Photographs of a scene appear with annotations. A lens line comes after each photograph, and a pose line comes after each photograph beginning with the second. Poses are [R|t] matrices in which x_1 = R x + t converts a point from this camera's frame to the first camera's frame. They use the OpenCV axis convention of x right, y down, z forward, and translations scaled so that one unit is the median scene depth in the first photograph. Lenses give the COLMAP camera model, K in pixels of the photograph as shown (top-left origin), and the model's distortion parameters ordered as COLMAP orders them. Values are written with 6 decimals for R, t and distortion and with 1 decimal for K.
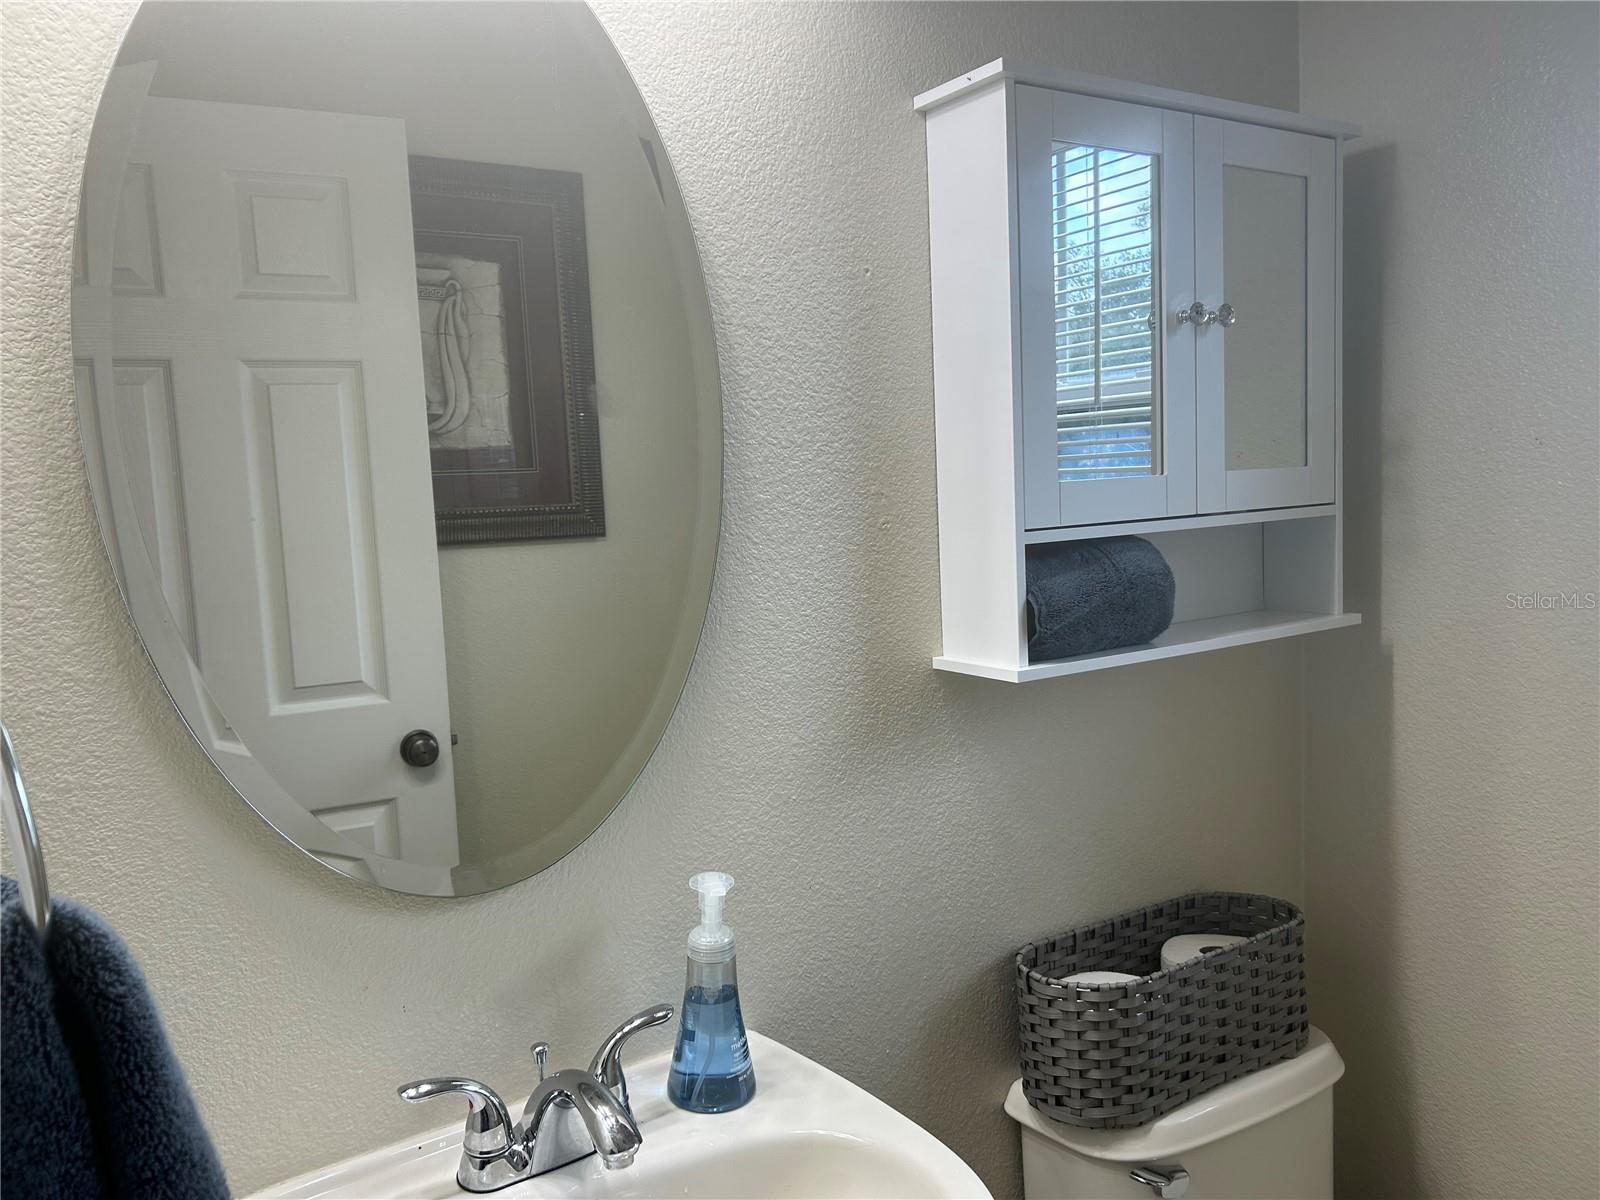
lens RADIAL K [[1200.8, 0, 806.1], [0, 1200.8, 591.7], [0, 0, 1]] dist [0.045420, -0.052683]
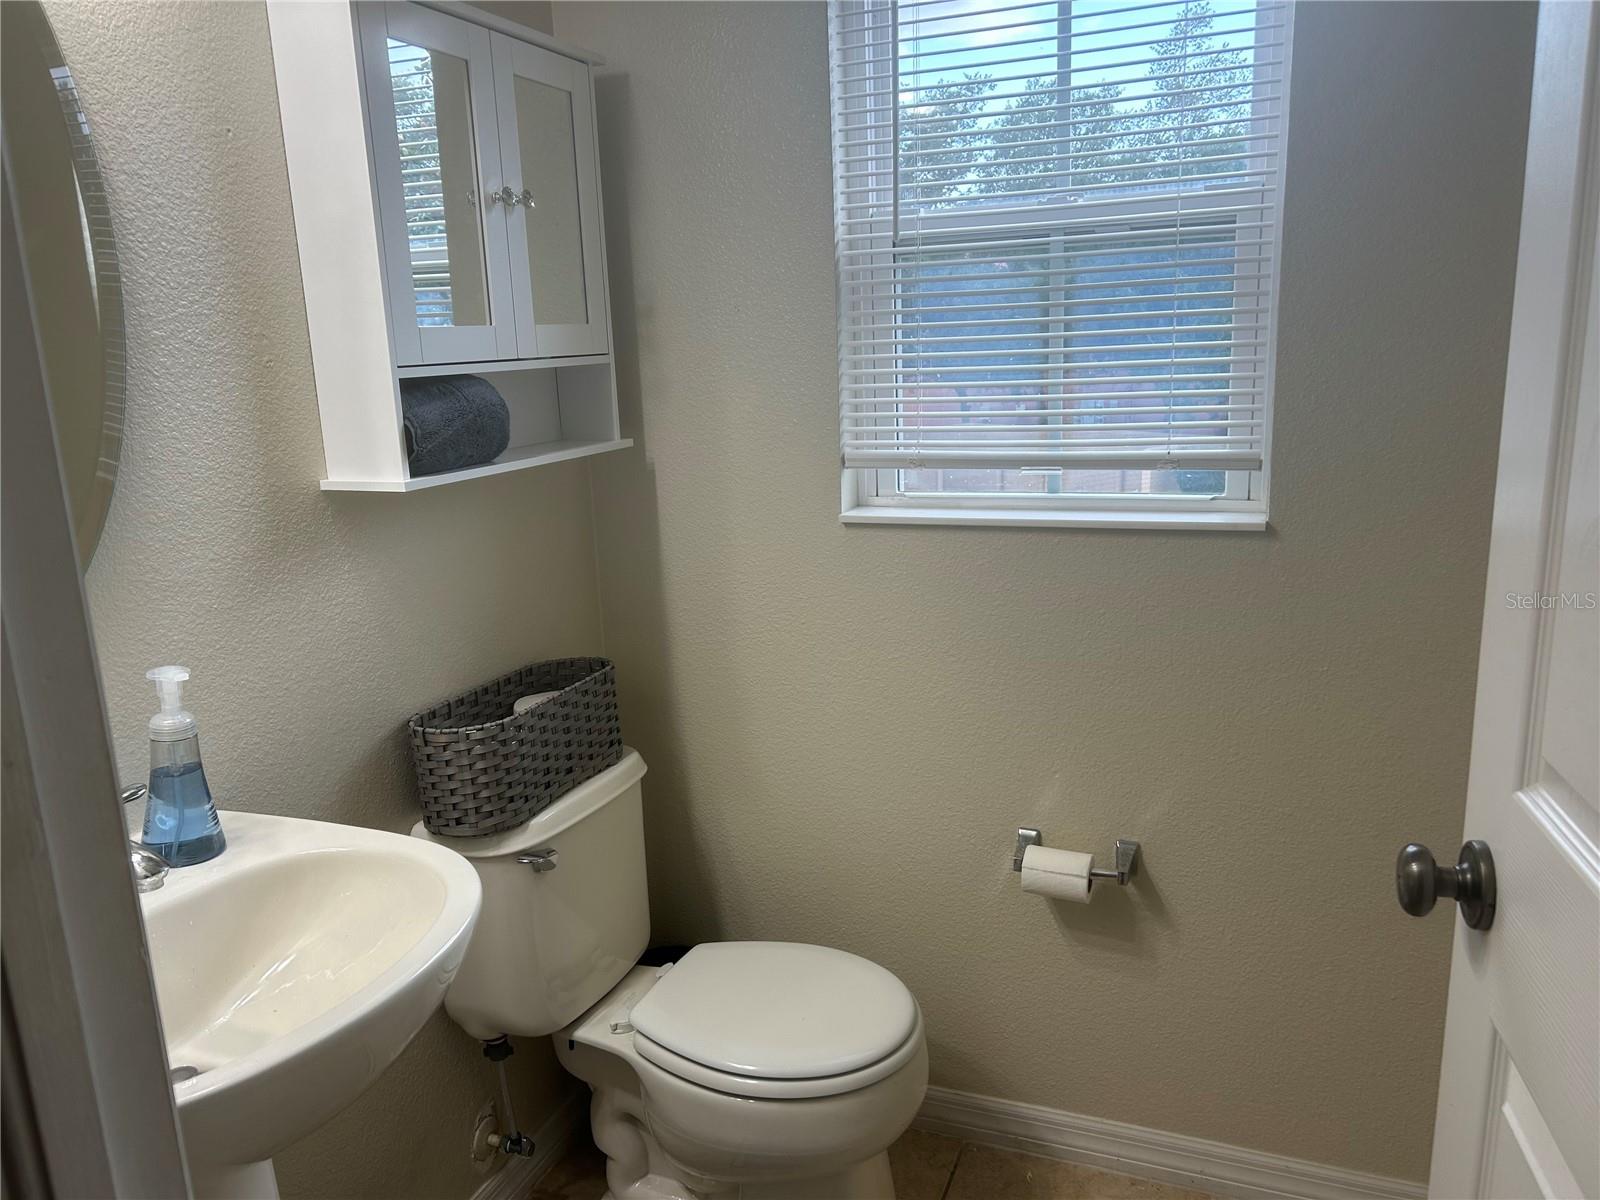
lens RADIAL K [[1200.8, 0, 802.7], [0, 1200.8, 596.9], [0, 0, 1]] dist [0.045420, -0.052683]
pose [[0.811077, -0.111499, 0.574214, -0.198650], [0.055822, 0.991939, 0.113762, 0.059355], [-0.582270, -0.060216, 0.810763, -0.228917]]
